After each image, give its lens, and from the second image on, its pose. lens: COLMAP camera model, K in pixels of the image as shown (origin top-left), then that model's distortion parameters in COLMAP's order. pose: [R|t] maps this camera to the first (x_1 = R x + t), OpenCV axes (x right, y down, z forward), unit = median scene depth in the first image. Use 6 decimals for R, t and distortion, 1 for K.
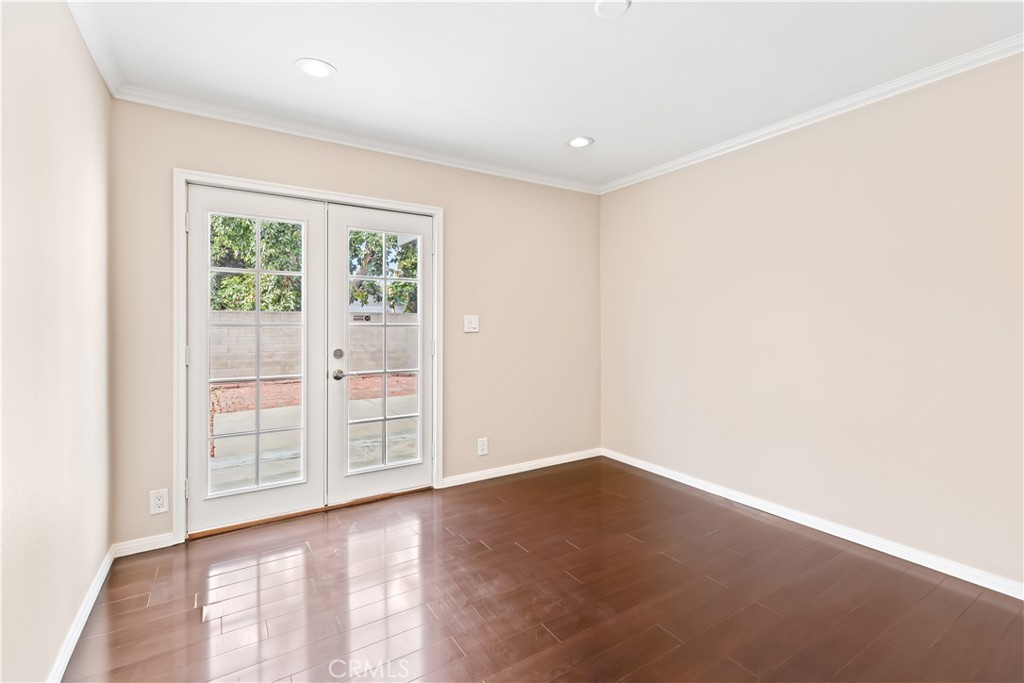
lens RADIAL K [[457.5, 0, 509.3], [0, 457.5, 332.2], [0, 0, 1]] dist [0.001717, 0.000673]
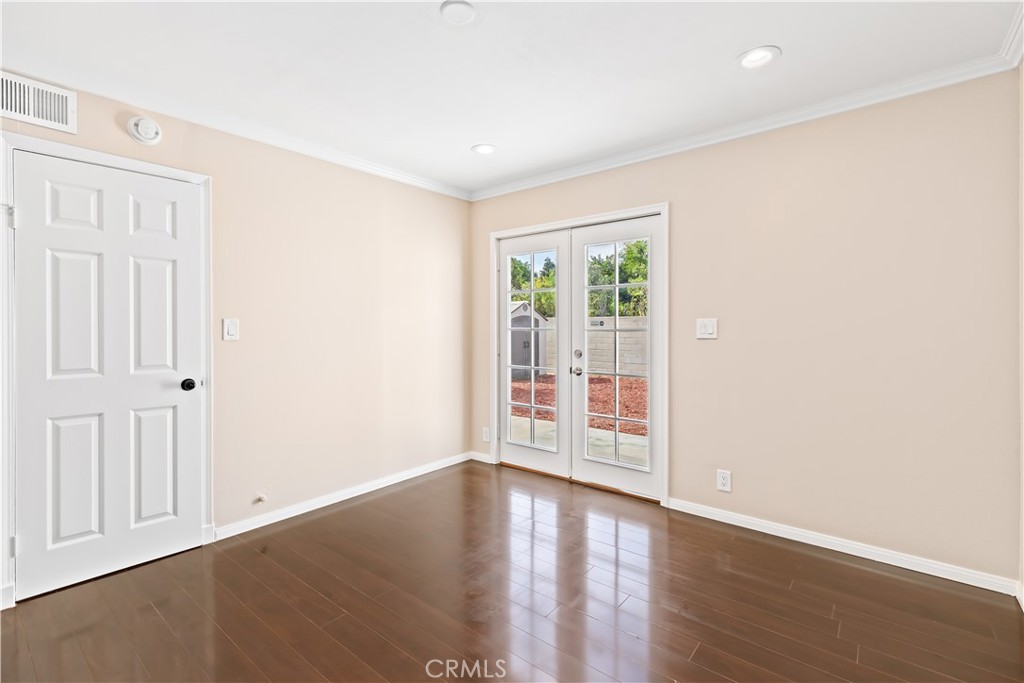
lens RADIAL K [[457.5, 0, 509.7], [0, 457.5, 336.1], [0, 0, 1]] dist [0.001717, 0.000673]
pose [[0.316171, 0.017187, -0.948547, 0.688020], [-0.017720, 0.999768, 0.012209, -0.009512], [0.948537, 0.012948, 0.316402, 0.451392]]
